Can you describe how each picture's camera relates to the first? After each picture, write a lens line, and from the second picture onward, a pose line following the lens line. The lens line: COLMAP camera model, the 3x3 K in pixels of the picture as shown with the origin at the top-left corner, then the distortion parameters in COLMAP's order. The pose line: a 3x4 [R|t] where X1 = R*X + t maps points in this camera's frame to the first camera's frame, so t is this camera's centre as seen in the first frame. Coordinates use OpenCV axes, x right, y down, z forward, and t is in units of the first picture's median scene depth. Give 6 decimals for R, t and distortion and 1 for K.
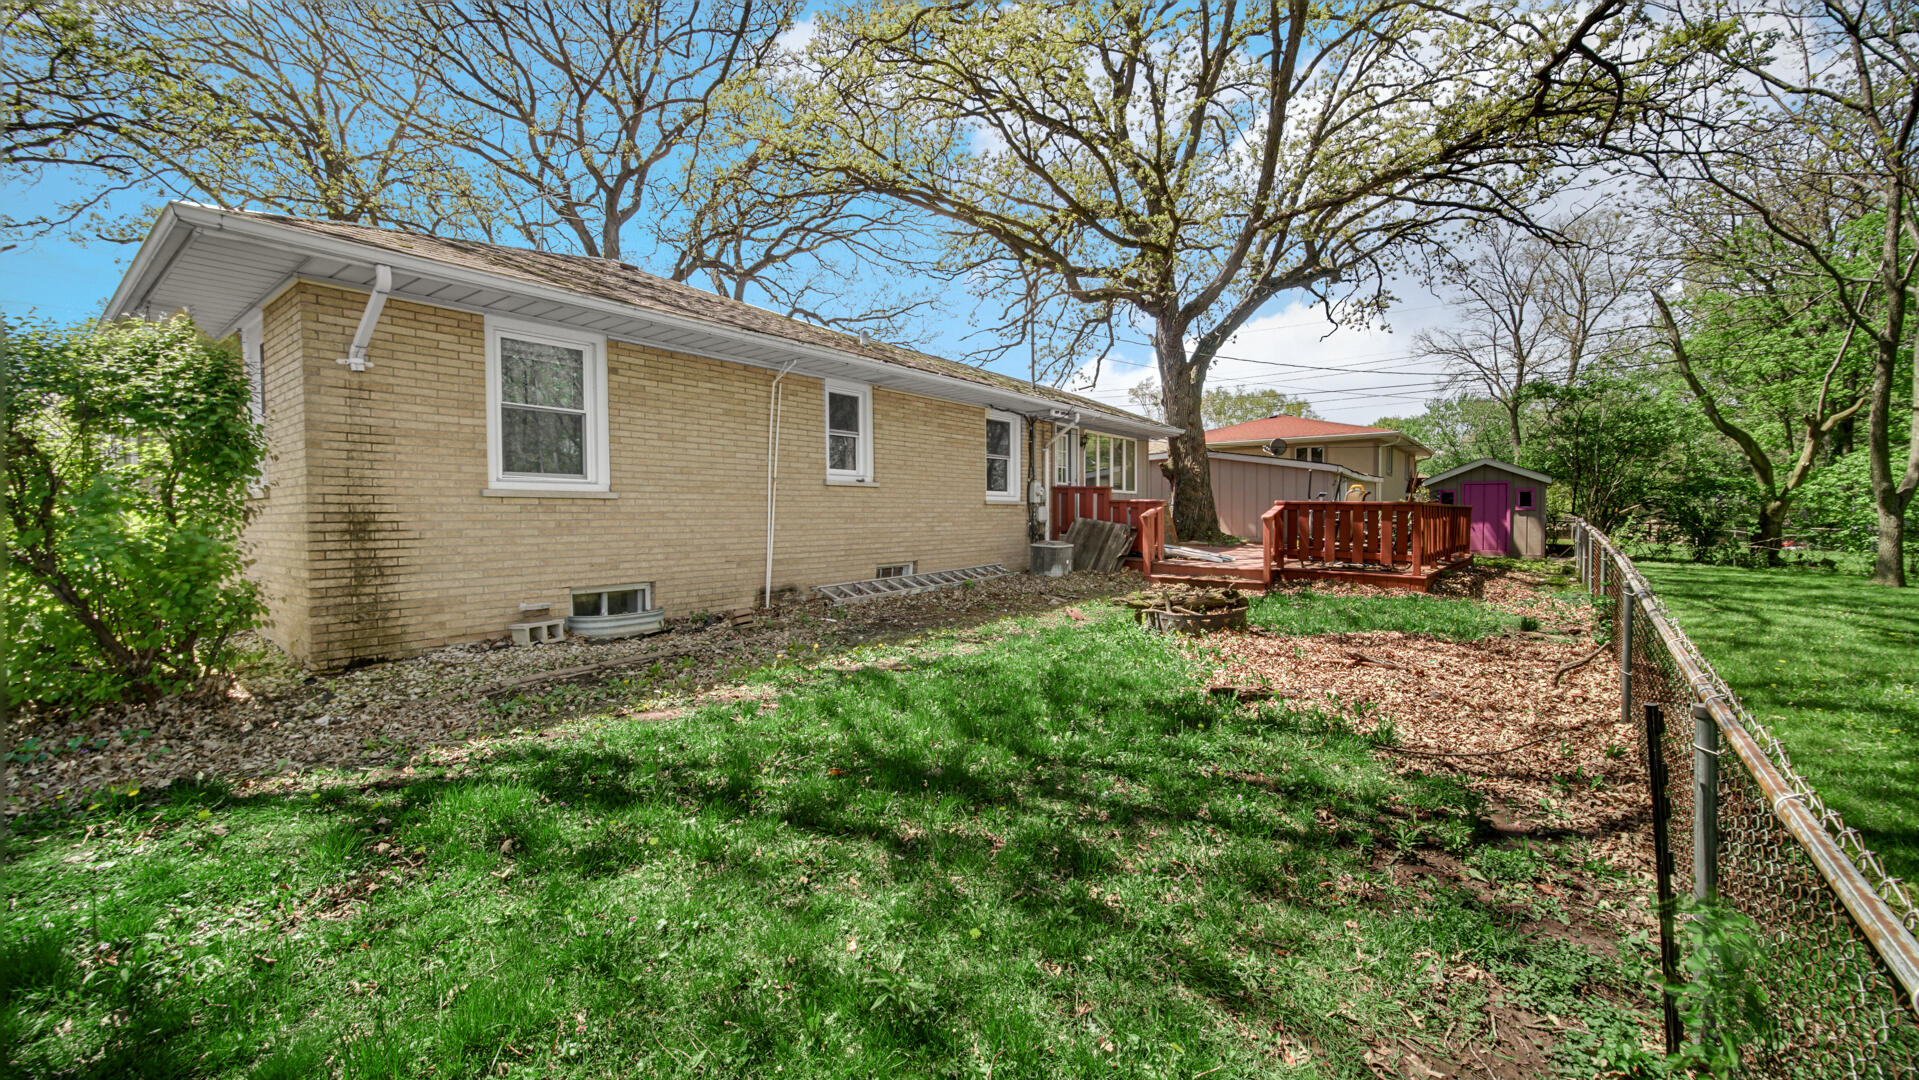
lens RADIAL K [[770.2, 0, 955.7], [0, 770.2, 541.8], [0, 0, 1]] dist [-0.001775, 0.000779]
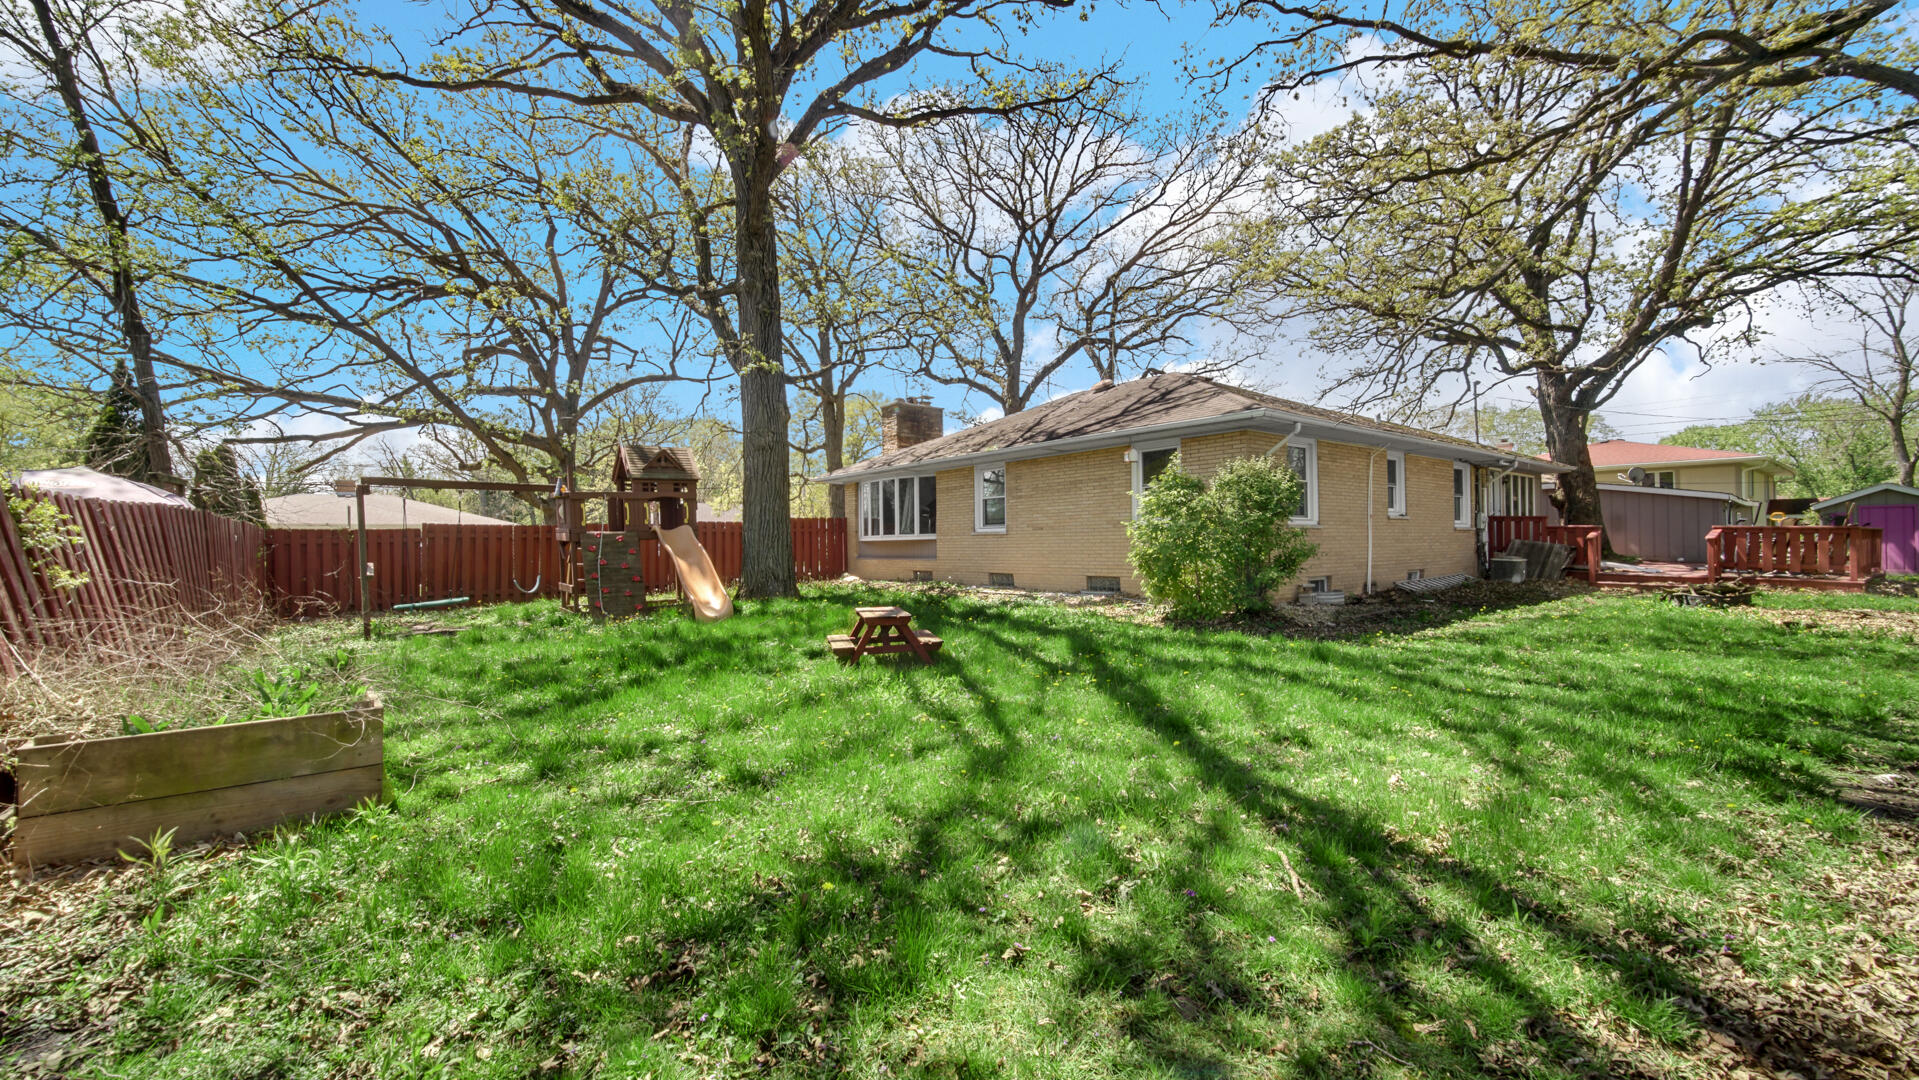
lens RADIAL K [[770.2, 0, 957.7], [0, 770.2, 537.0], [0, 0, 1]] dist [-0.001775, 0.000779]
pose [[0.968898, -0.007048, -0.247361, -0.429331], [-0.003730, 0.999065, -0.043078, 0.024029], [0.247433, 0.042661, 0.967965, -0.497594]]
